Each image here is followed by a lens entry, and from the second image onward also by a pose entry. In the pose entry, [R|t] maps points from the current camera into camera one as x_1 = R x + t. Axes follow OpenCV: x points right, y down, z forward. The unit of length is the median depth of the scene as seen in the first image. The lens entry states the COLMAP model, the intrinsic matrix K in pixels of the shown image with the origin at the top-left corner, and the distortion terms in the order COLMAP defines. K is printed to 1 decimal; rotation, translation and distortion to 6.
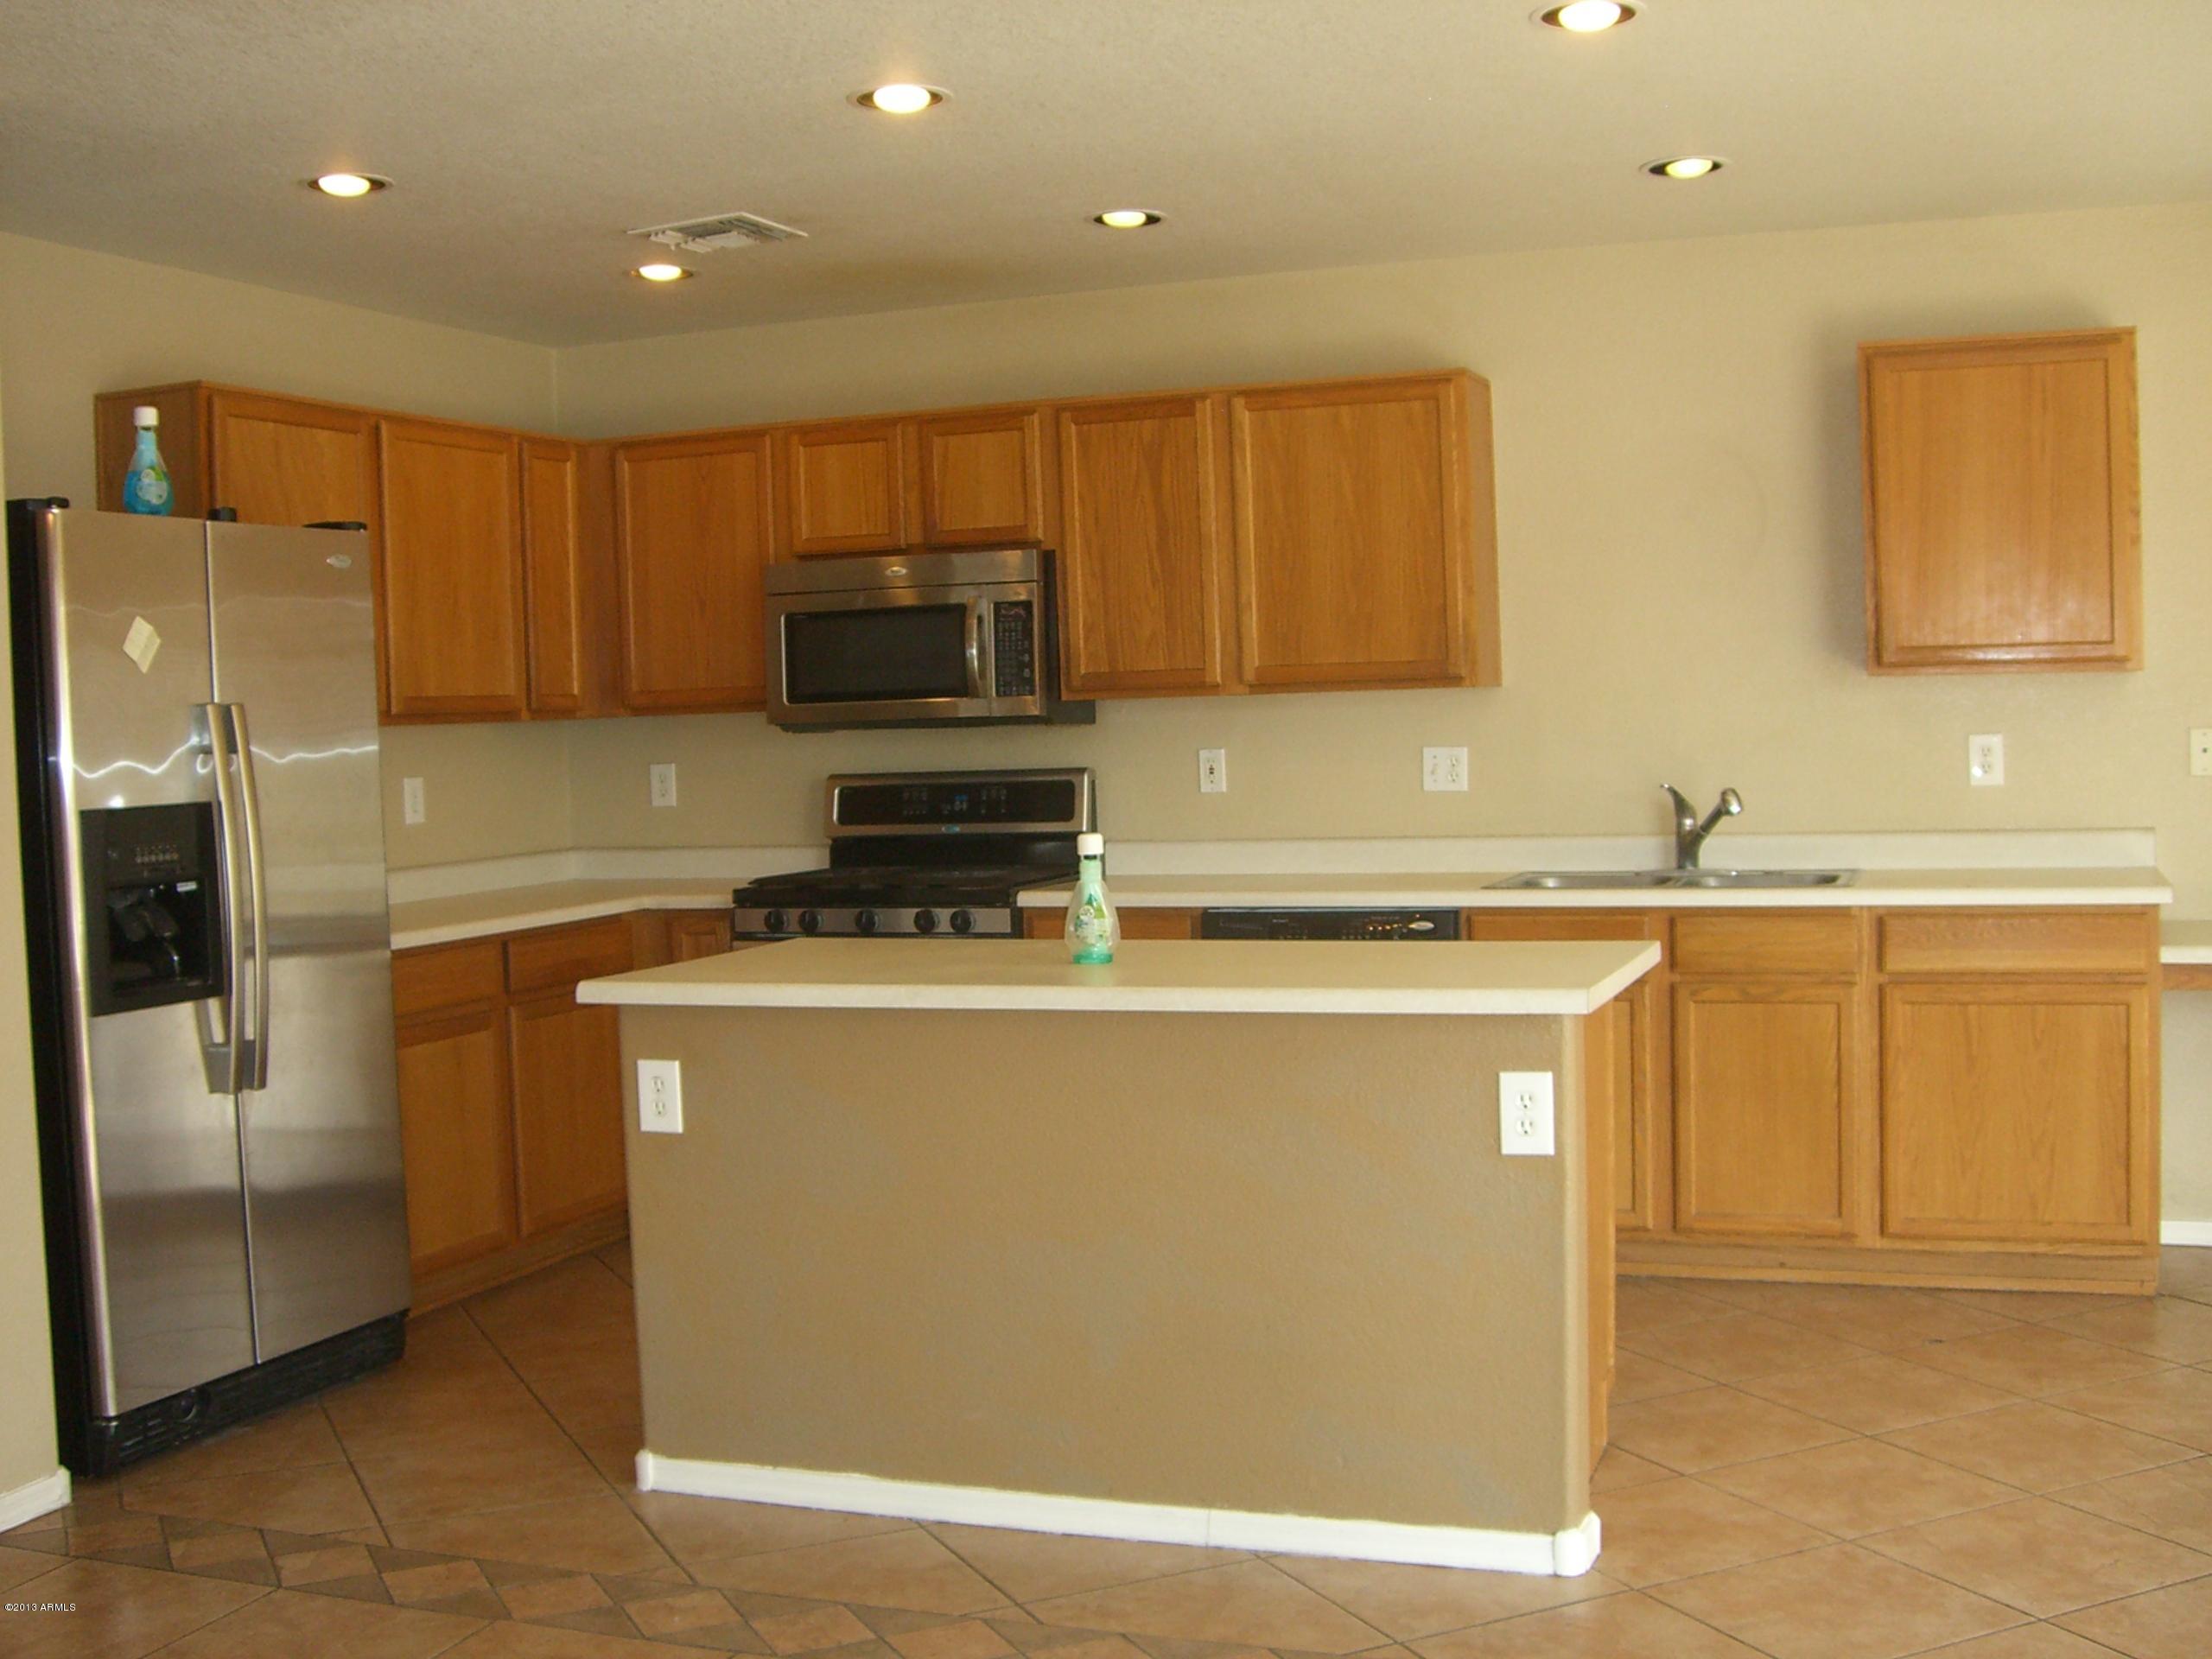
lens RADIAL K [[2472.7, 0, 1037.8], [0, 2472.7, 858.4], [0, 0, 1]] dist [-0.169613, 0.000000]
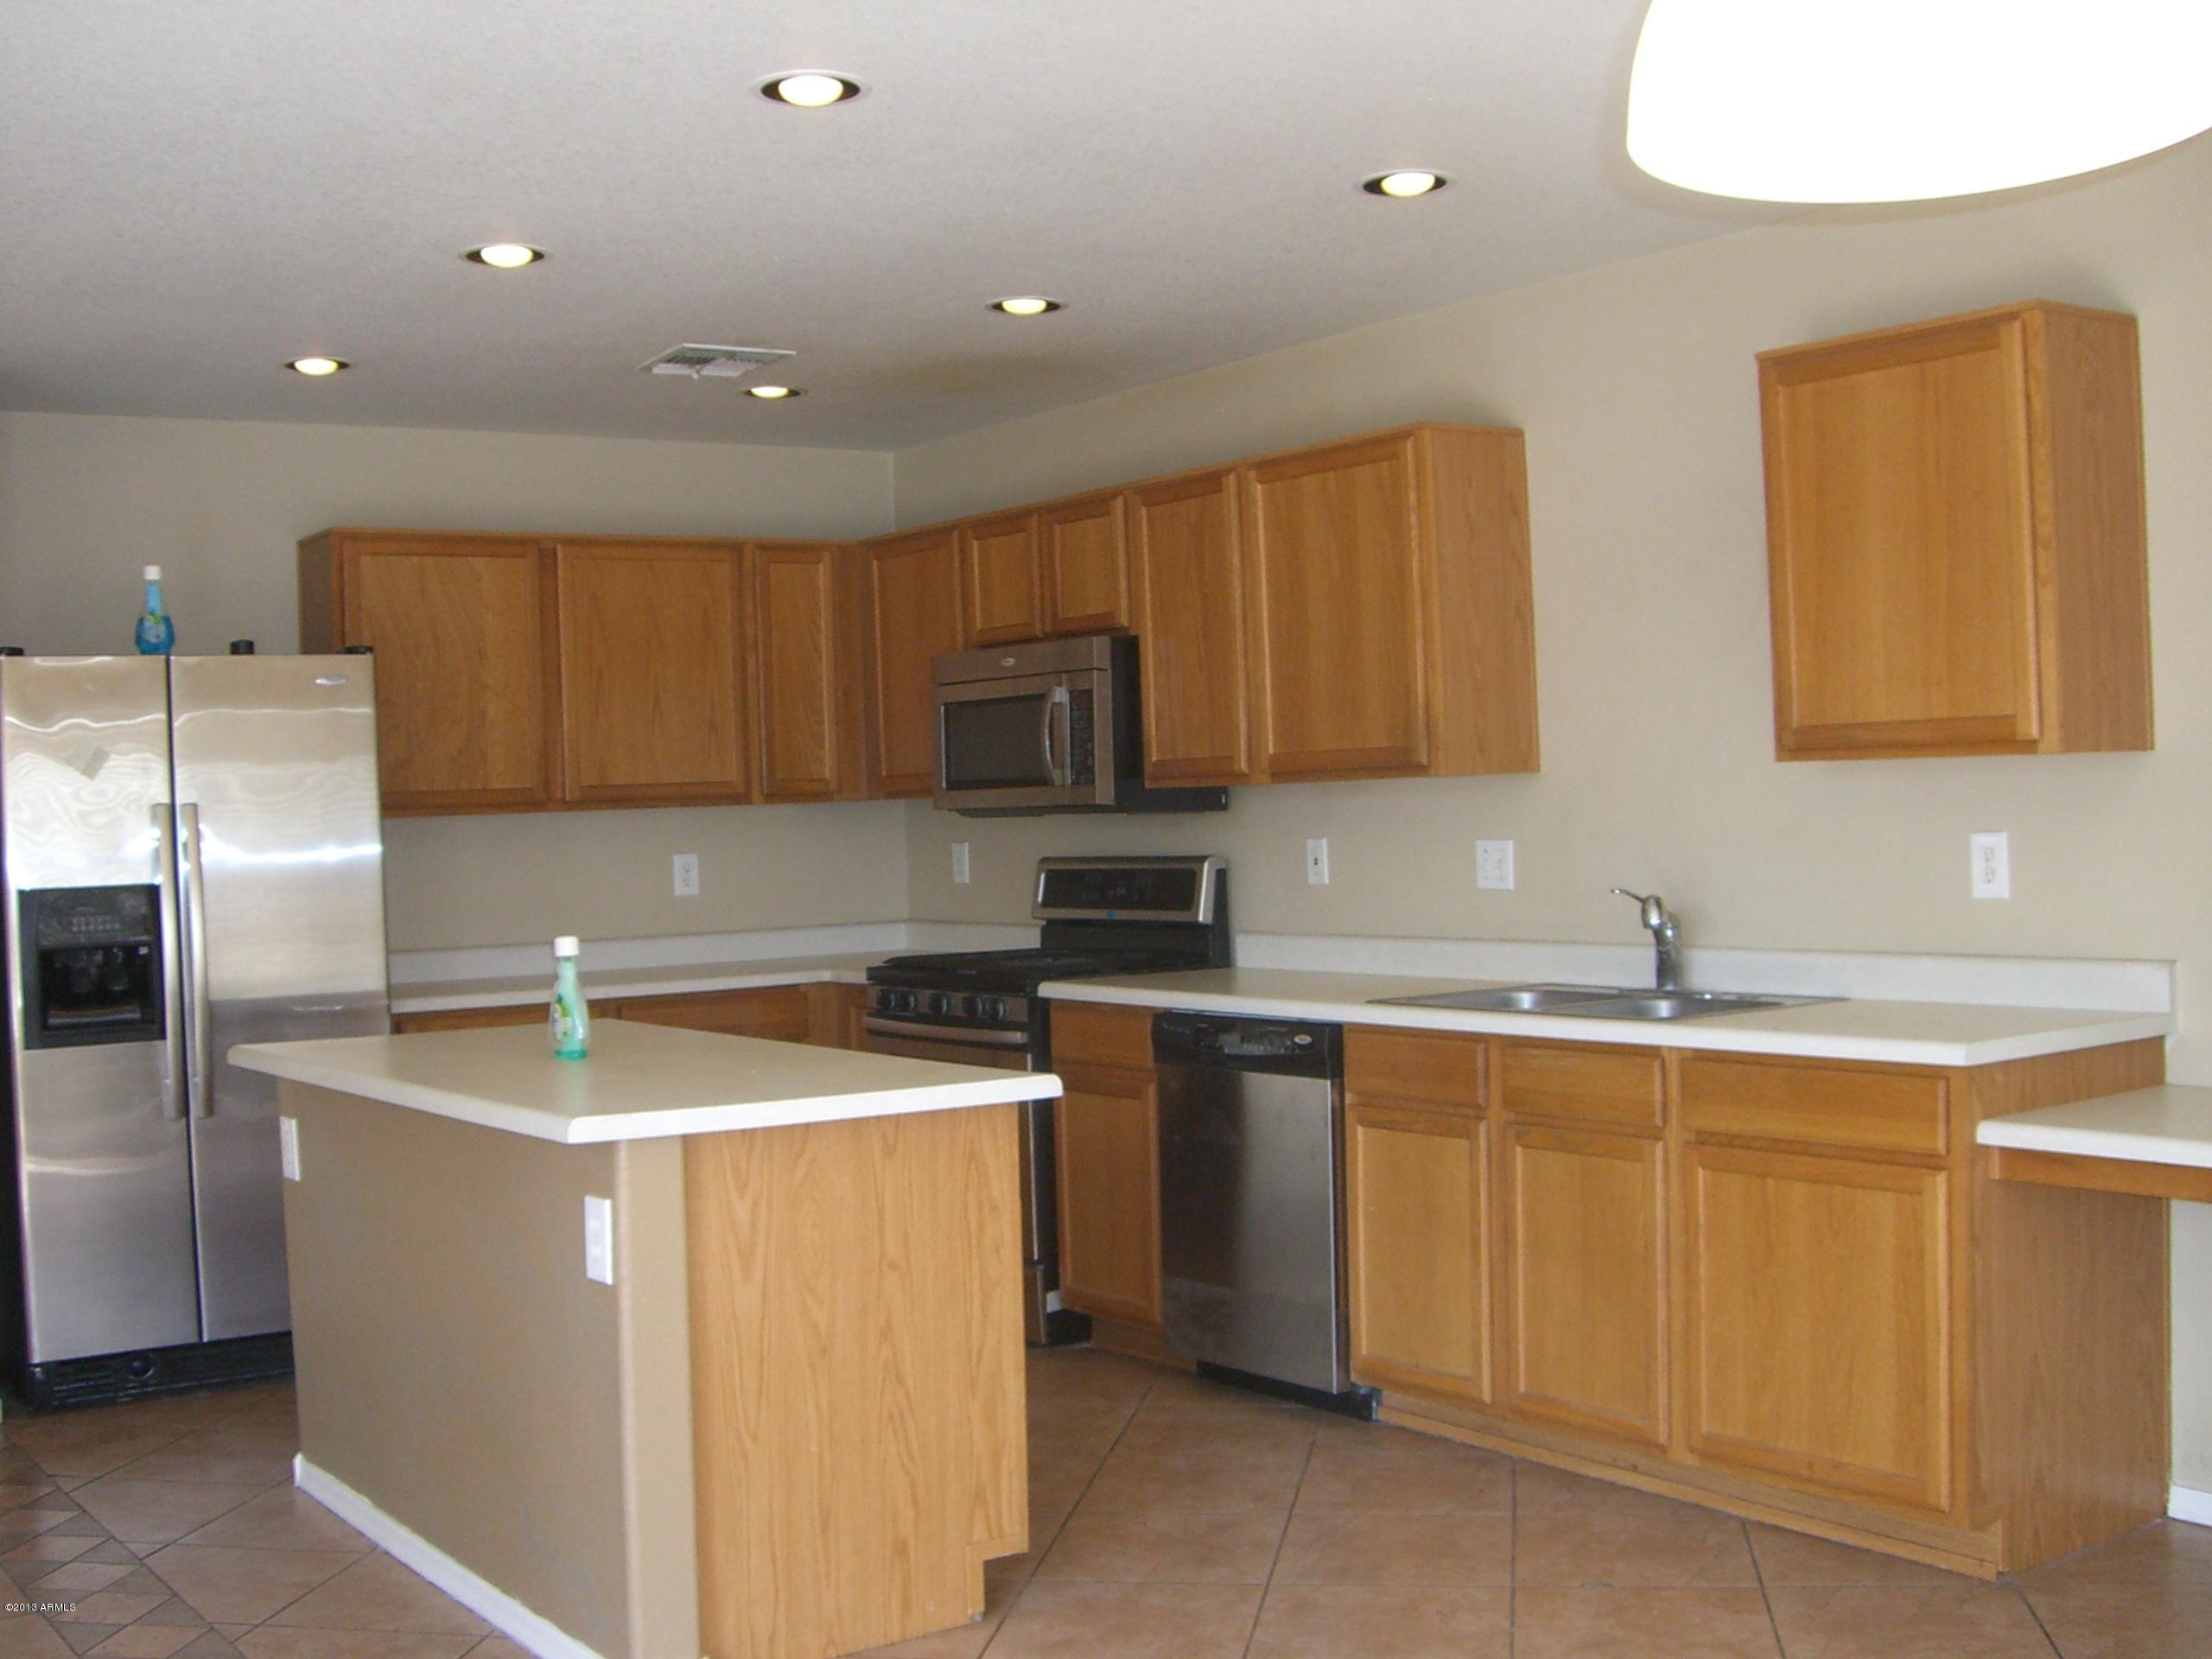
lens RADIAL K [[2472.7, 0, 1039.3], [0, 2472.7, 811.4], [0, 0, 1]] dist [-0.169613, 0.000000]
pose [[0.829872, 0.005004, -0.557931, 0.540855], [-0.023986, 0.999355, -0.026714, -0.028260], [0.557438, 0.035551, 0.829457, 0.167073]]
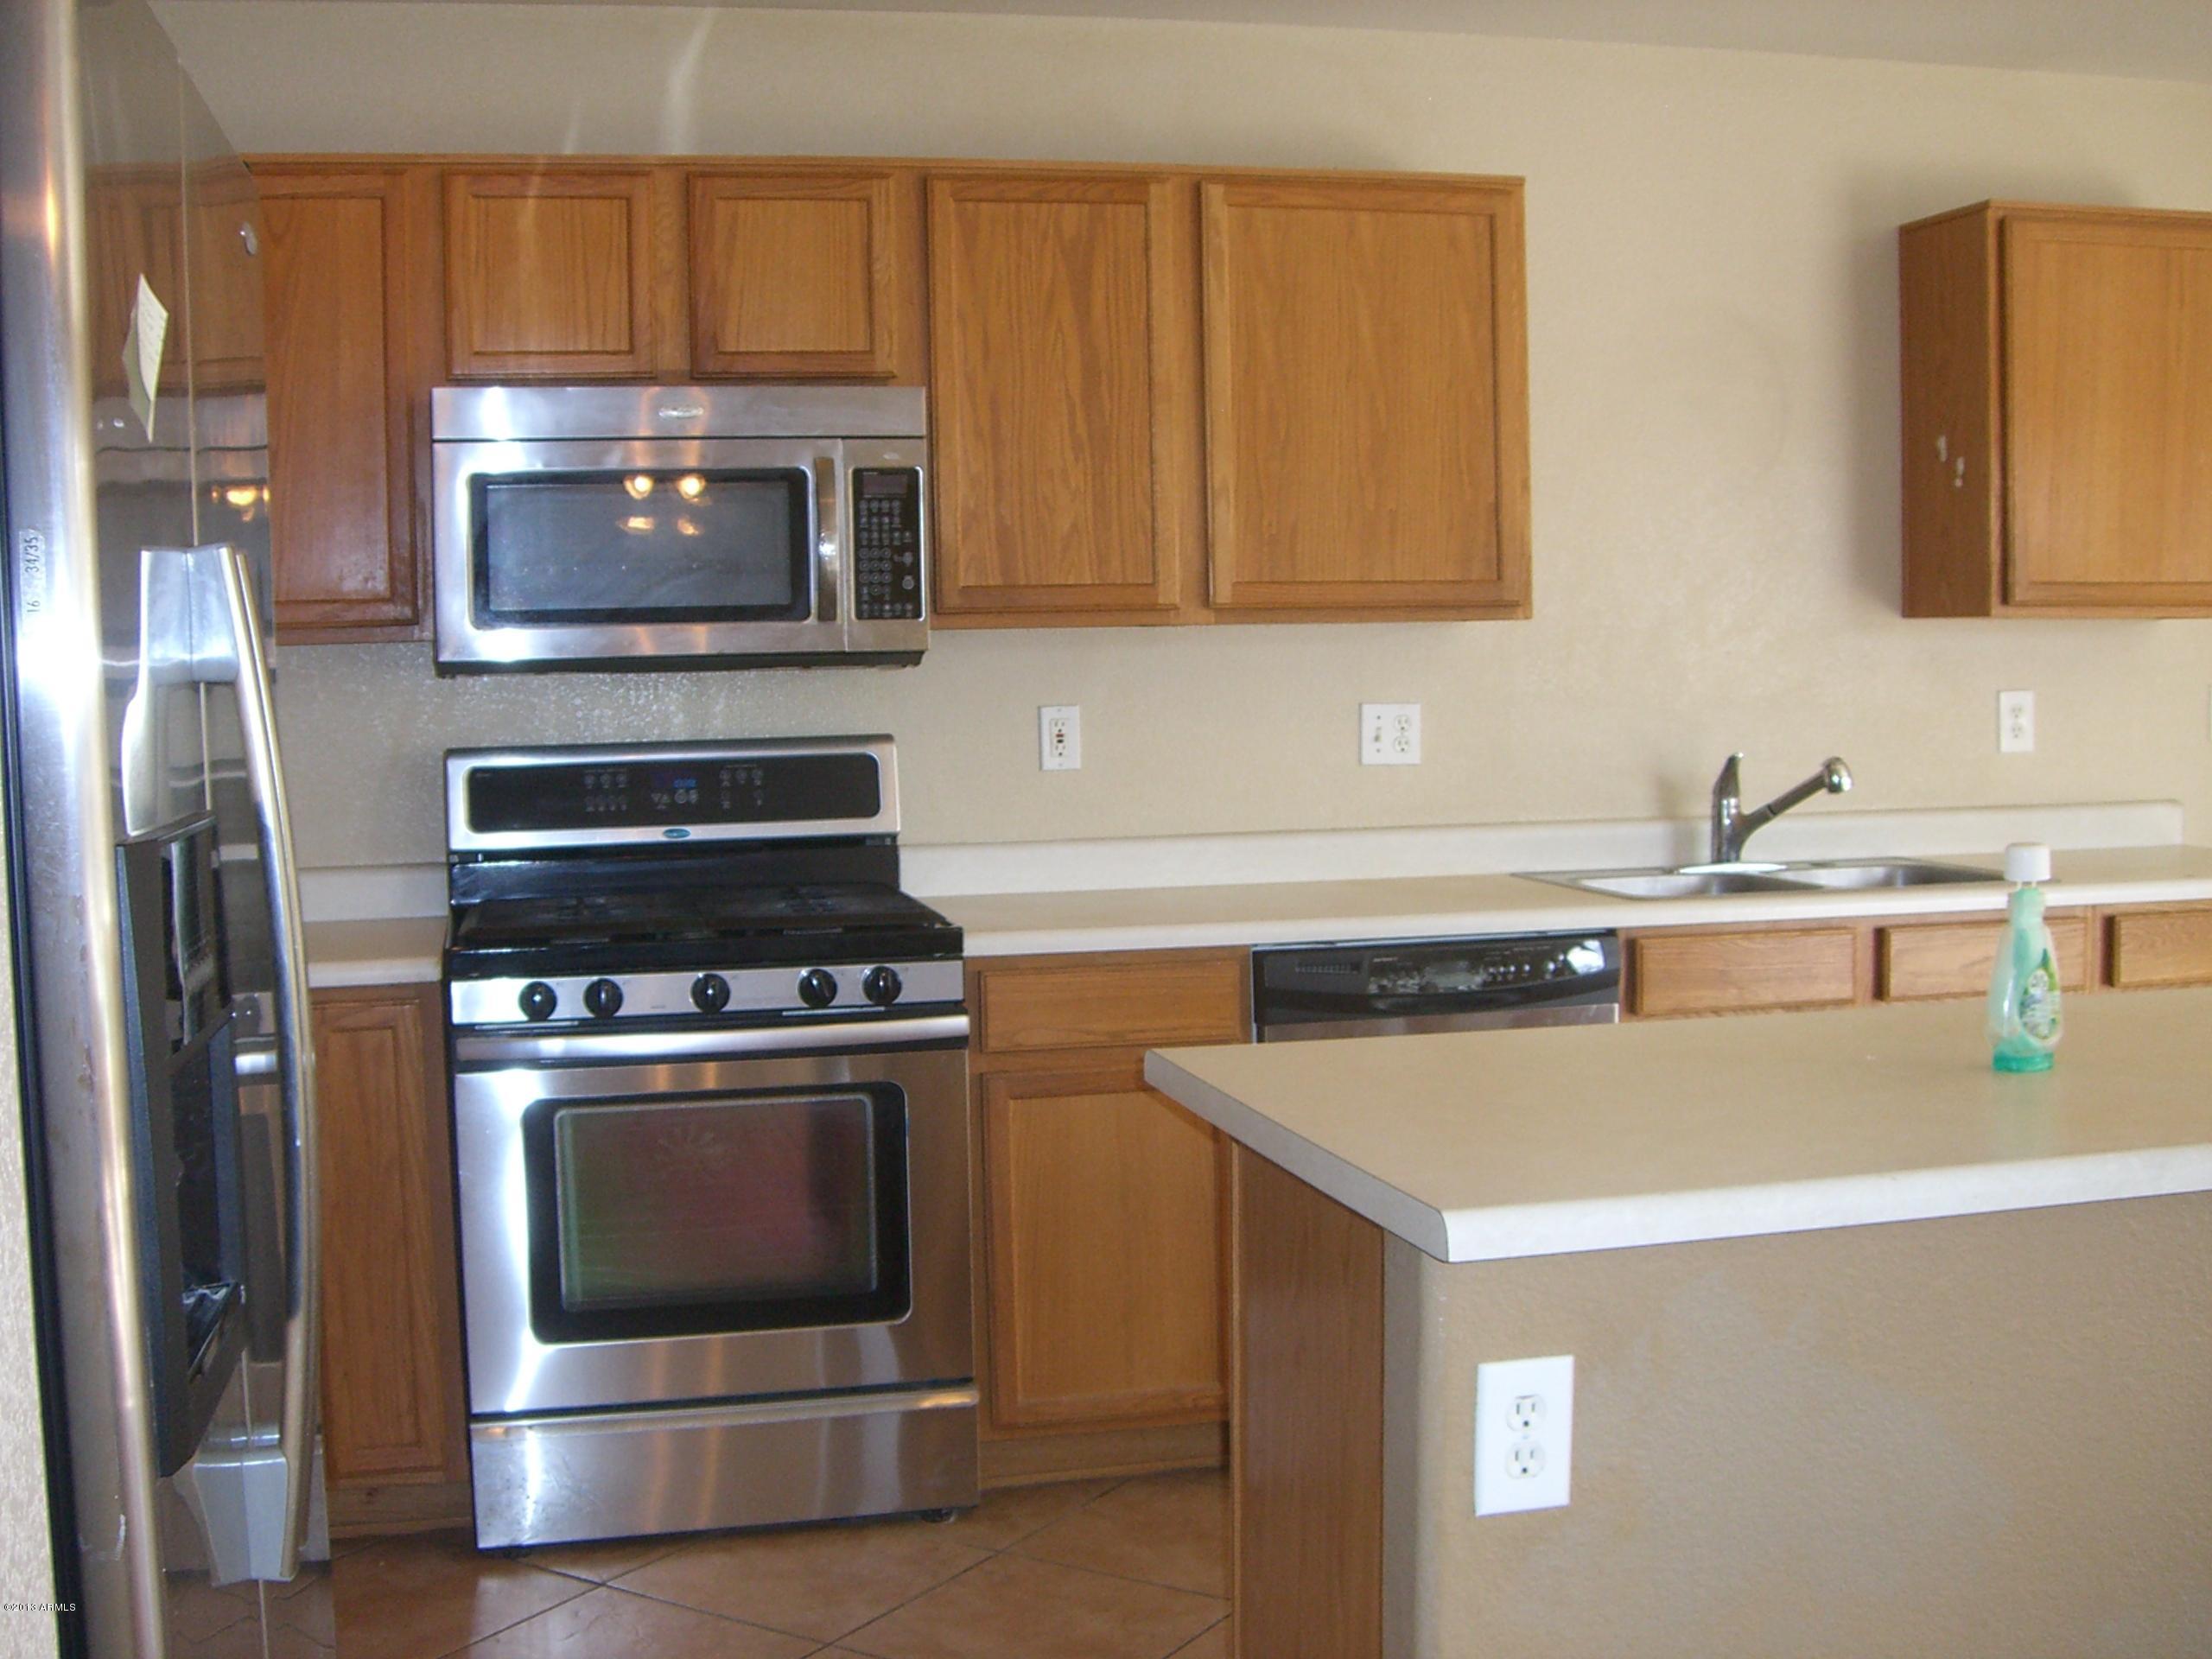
lens RADIAL K [[2472.7, 0, 1076.2], [0, 2472.7, 846.5], [0, 0, 1]] dist [-0.169613, 0.000000]
pose [[0.827872, -0.026800, 0.560277, -0.326948], [0.024721, 0.999631, 0.011287, -0.014051], [-0.560372, 0.004507, 0.828229, 0.461674]]
